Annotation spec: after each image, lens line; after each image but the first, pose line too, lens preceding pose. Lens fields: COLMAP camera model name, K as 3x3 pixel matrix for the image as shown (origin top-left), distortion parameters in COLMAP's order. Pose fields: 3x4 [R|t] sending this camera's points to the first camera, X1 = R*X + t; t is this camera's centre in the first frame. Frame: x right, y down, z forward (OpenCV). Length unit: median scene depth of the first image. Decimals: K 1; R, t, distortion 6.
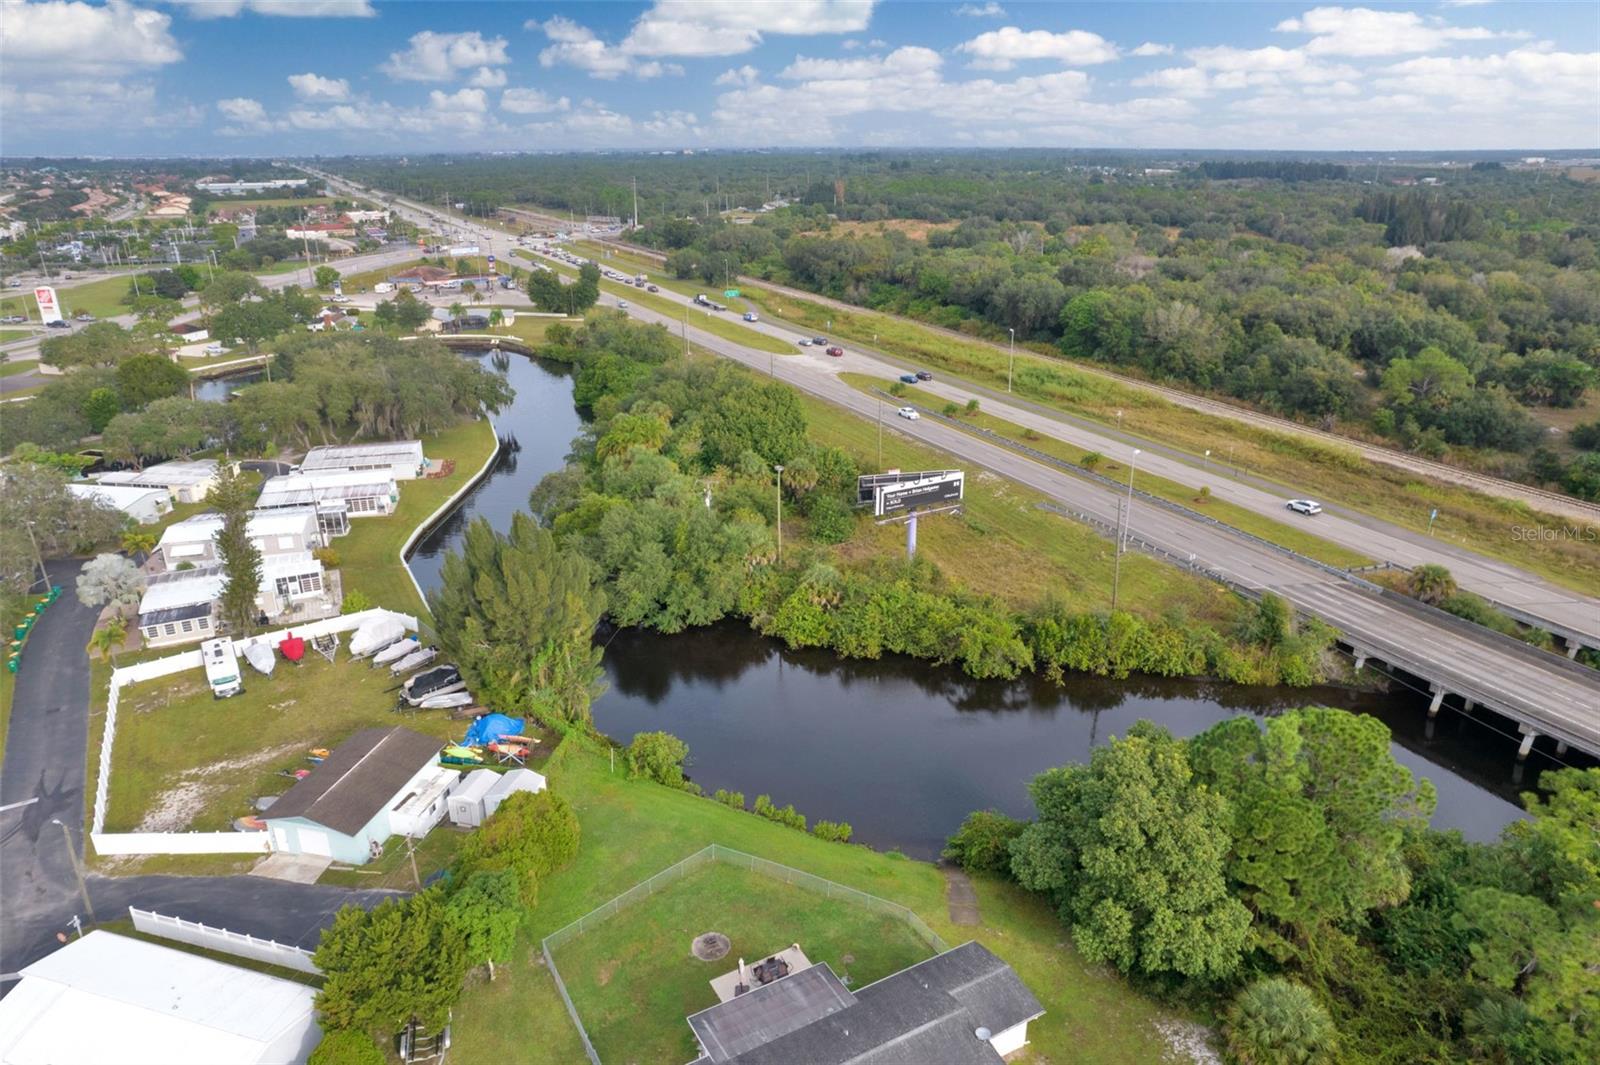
lens RADIAL K [[1018.6, 0, 801.2], [0, 1018.6, 540.1], [0, 0, 1]] dist [-0.082965, 0.075253]
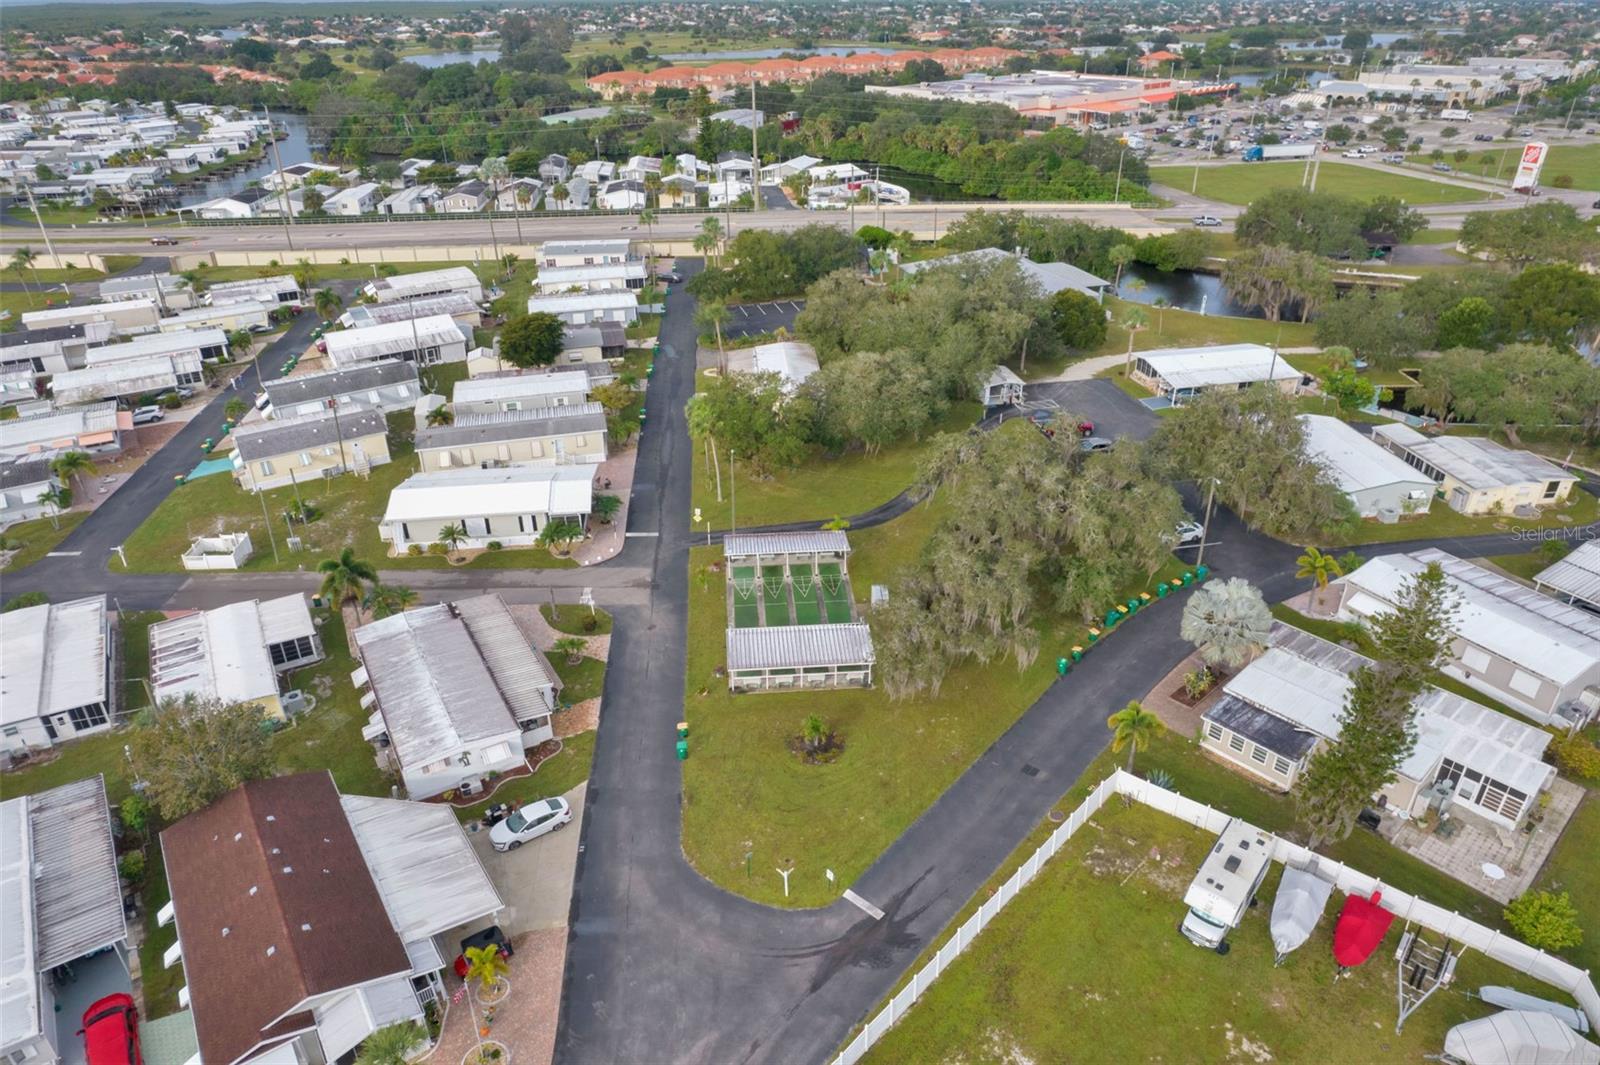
lens RADIAL K [[1018.6, 0, 801.2], [0, 1018.6, 540.1], [0, 0, 1]] dist [-0.082965, 0.075253]
pose [[0.289748, 0.466273, -0.835844, -0.228908], [-0.346607, 0.865148, 0.362467, -0.147014], [0.892137, 0.184686, 0.412289, 0.442399]]
